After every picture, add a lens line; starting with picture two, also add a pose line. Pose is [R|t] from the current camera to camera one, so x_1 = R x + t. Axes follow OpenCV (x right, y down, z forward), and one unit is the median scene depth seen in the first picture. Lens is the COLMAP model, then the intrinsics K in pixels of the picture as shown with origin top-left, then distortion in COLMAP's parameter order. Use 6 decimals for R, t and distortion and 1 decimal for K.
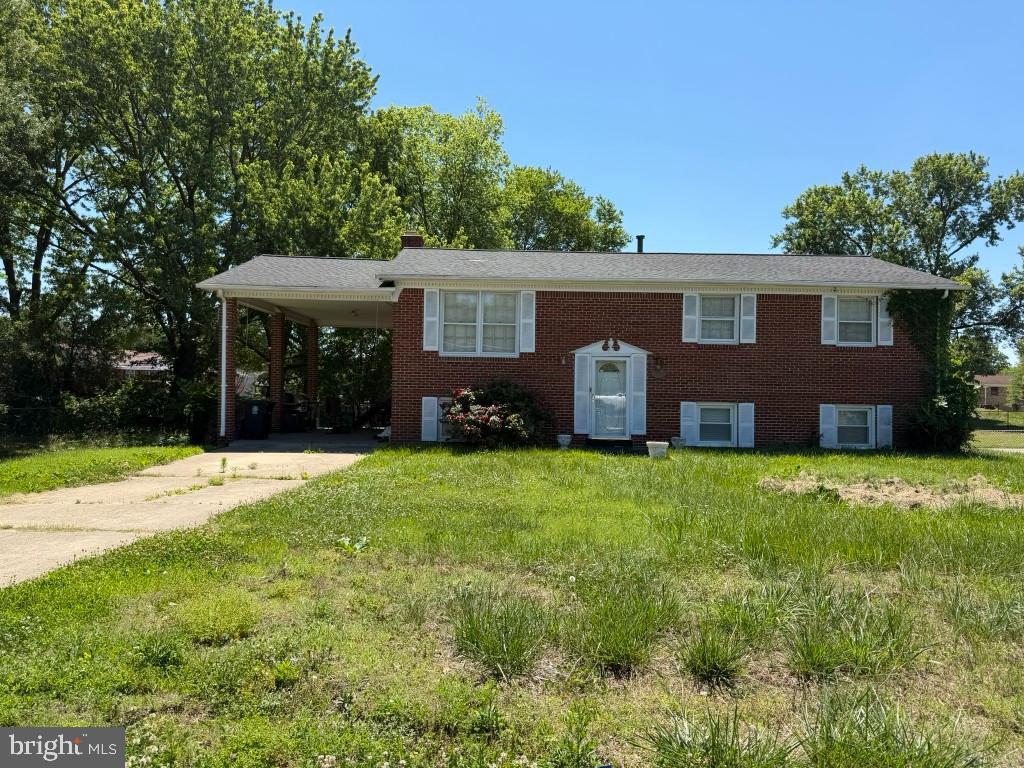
lens RADIAL K [[678.3, 0, 512.0], [0, 678.3, 384.0], [0, 0, 1]] dist [0.110576, -0.144041]
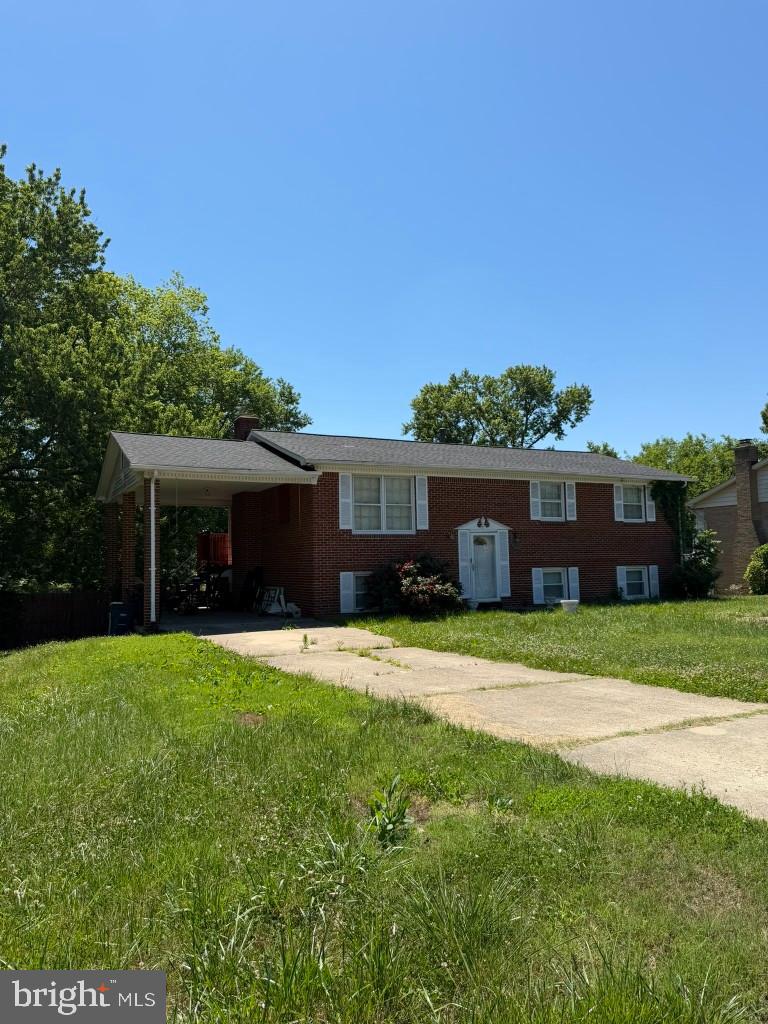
lens RADIAL K [[678.3, 0, 385.5], [0, 678.3, 526.5], [0, 0, 1]] dist [0.110576, -0.144041]
pose [[0.908932, -0.011769, 0.416779, -0.503645], [0.030720, 0.998775, -0.038792, -0.009347], [-0.415812, 0.048062, 0.908180, -0.012231]]
